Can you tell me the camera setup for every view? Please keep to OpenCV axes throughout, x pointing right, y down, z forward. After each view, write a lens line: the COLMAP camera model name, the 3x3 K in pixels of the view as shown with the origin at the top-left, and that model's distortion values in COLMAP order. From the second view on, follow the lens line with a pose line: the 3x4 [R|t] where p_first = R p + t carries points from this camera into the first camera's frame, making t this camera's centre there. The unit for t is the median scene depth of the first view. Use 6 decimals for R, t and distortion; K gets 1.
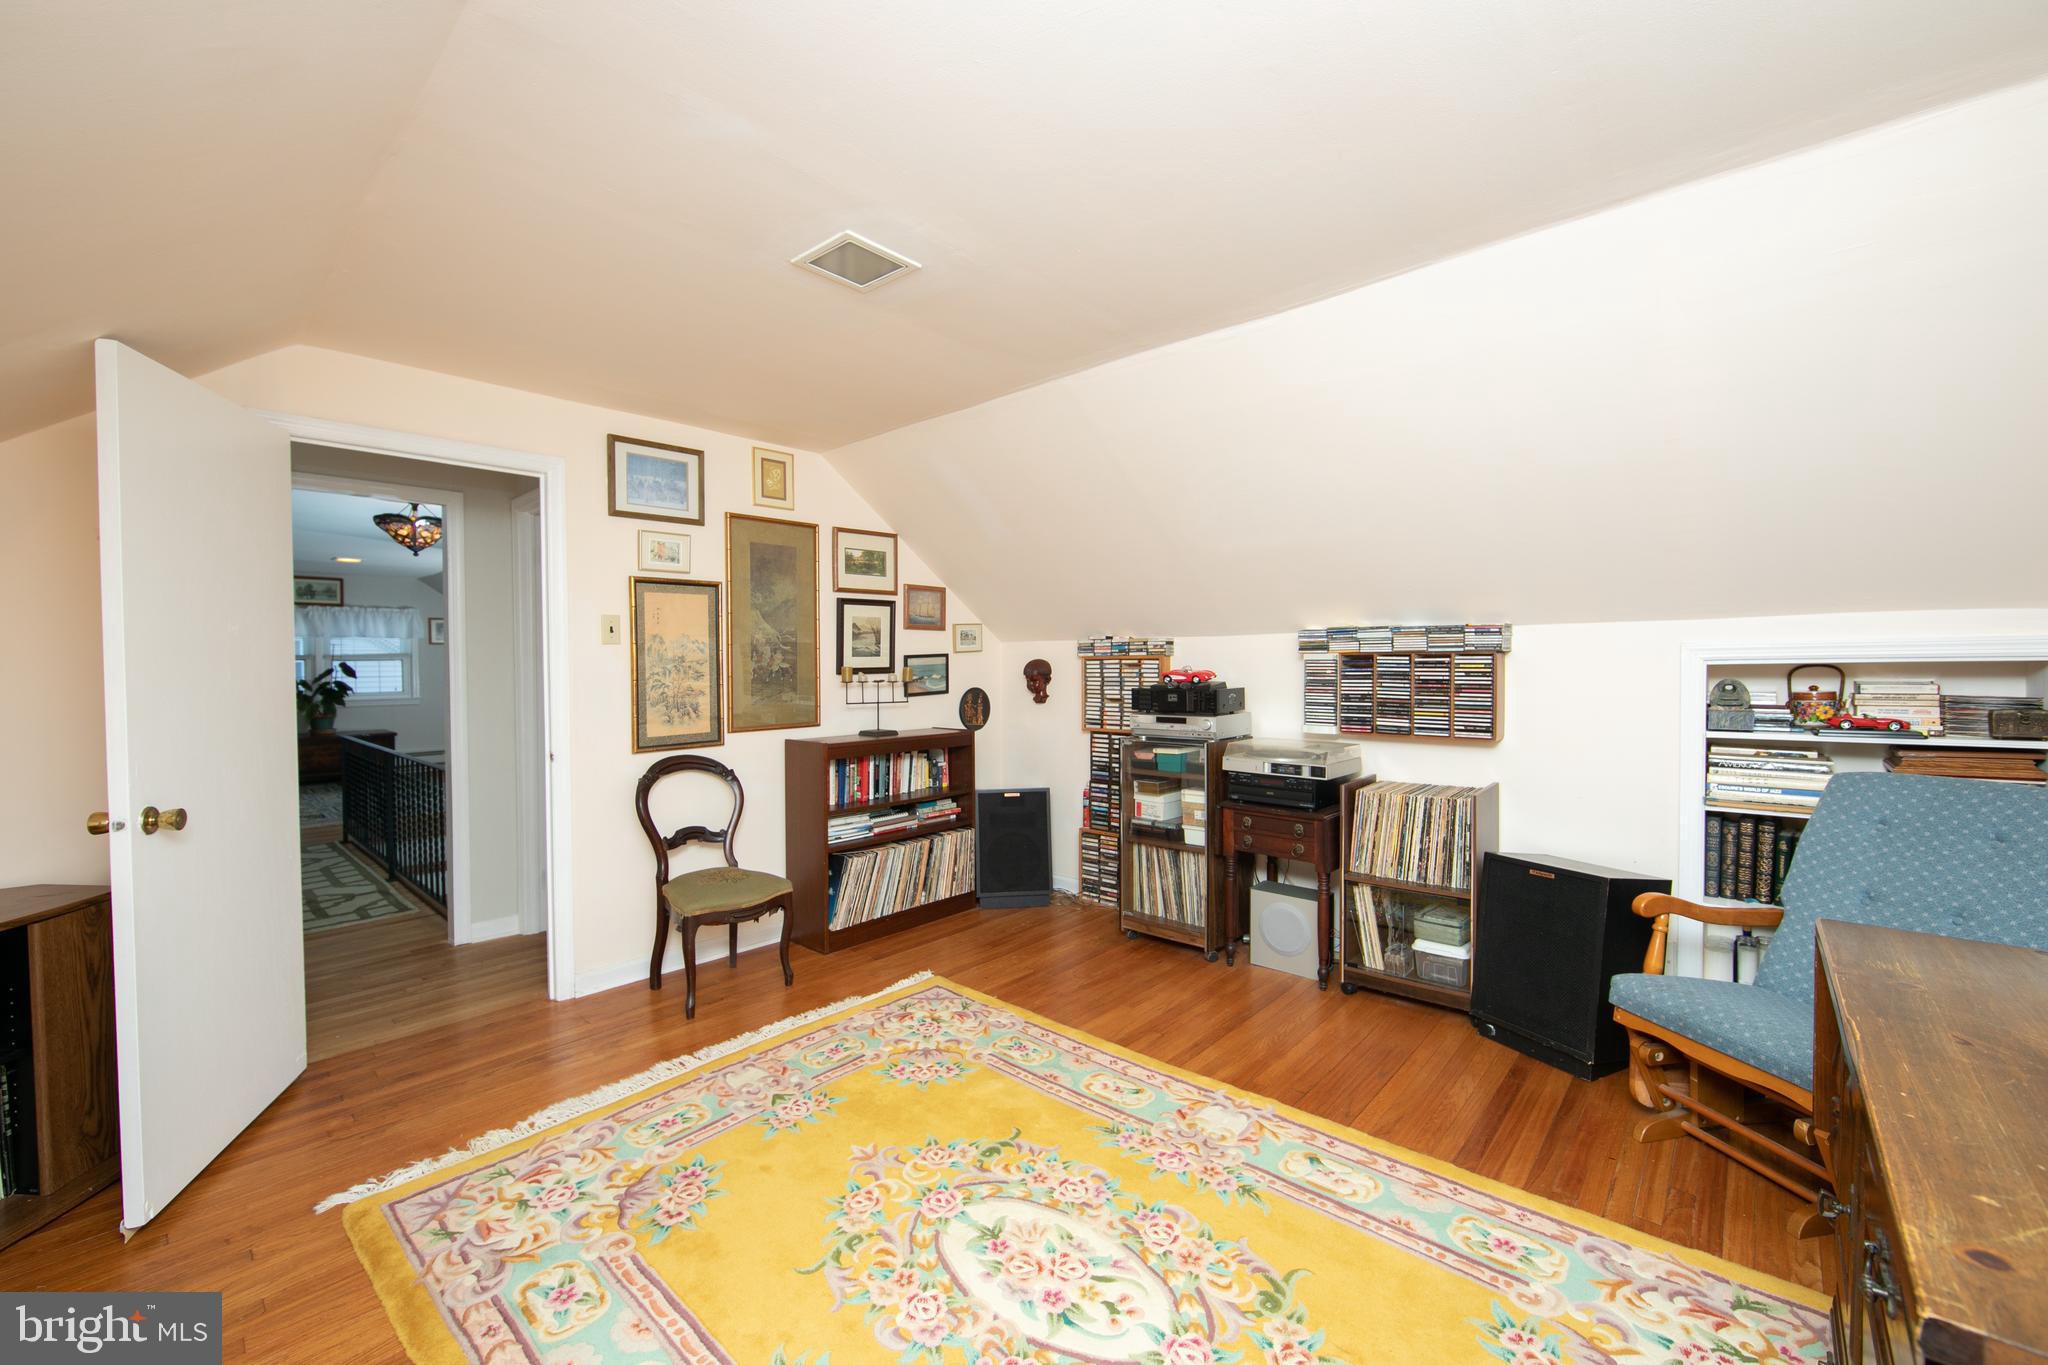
lens RADIAL K [[801.4, 0, 1017.4], [0, 801.4, 677.8], [0, 0, 1]] dist [-0.010971, 0.000151]
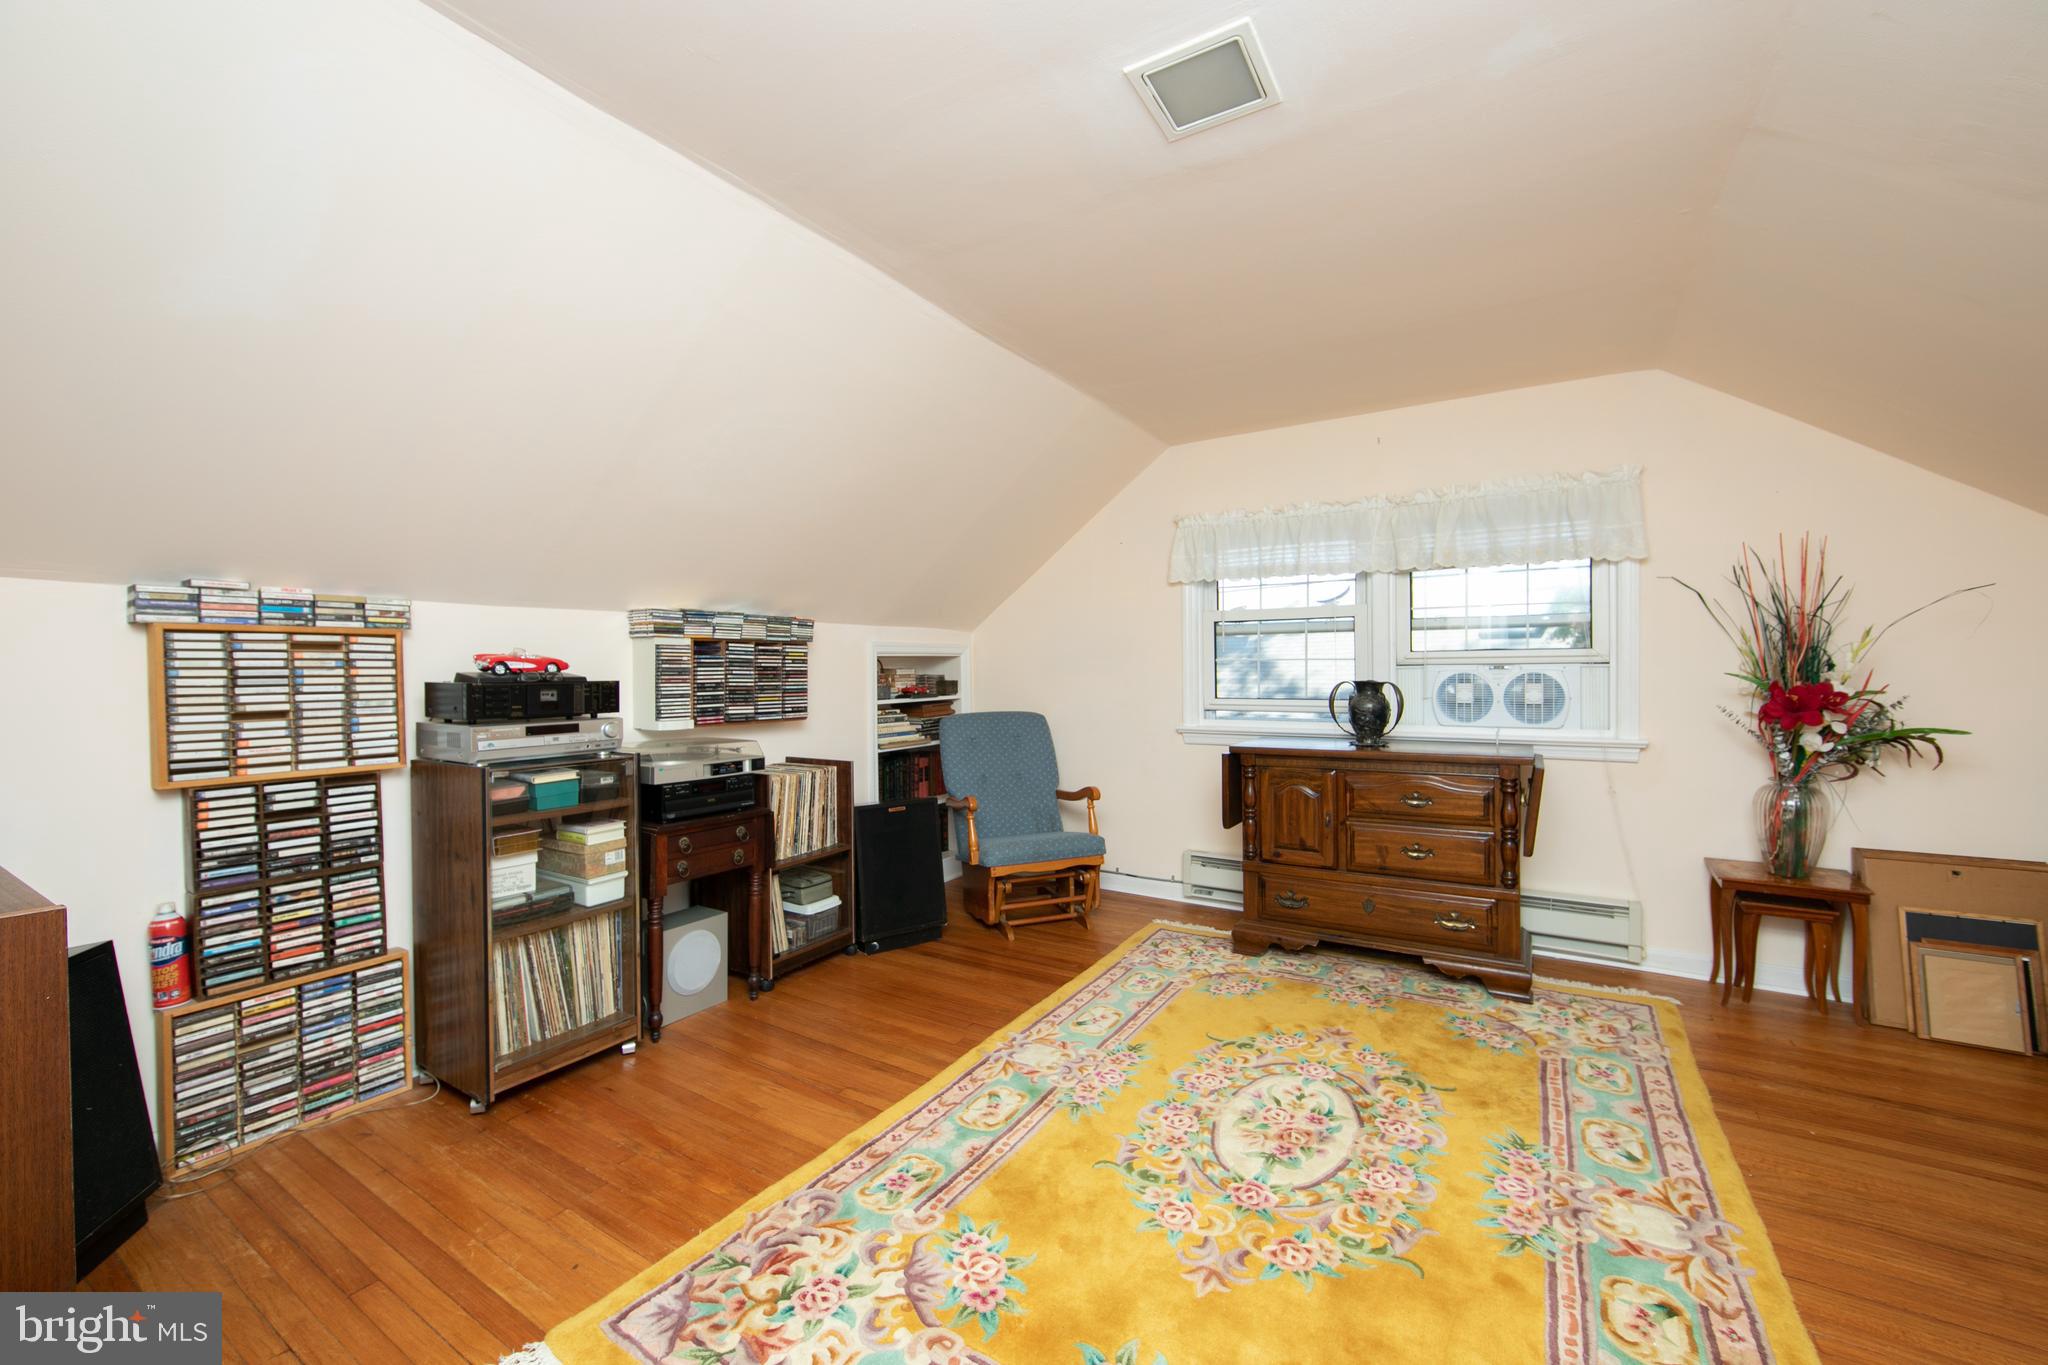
lens RADIAL K [[801.4, 0, 1017.4], [0, 801.4, 677.8], [0, 0, 1]] dist [-0.010971, 0.000151]
pose [[-0.149554, -0.002043, 0.988751, -0.563833], [0.026742, 0.999624, 0.006111, 0.018733], [-0.988392, 0.027355, -0.149443, 0.800749]]
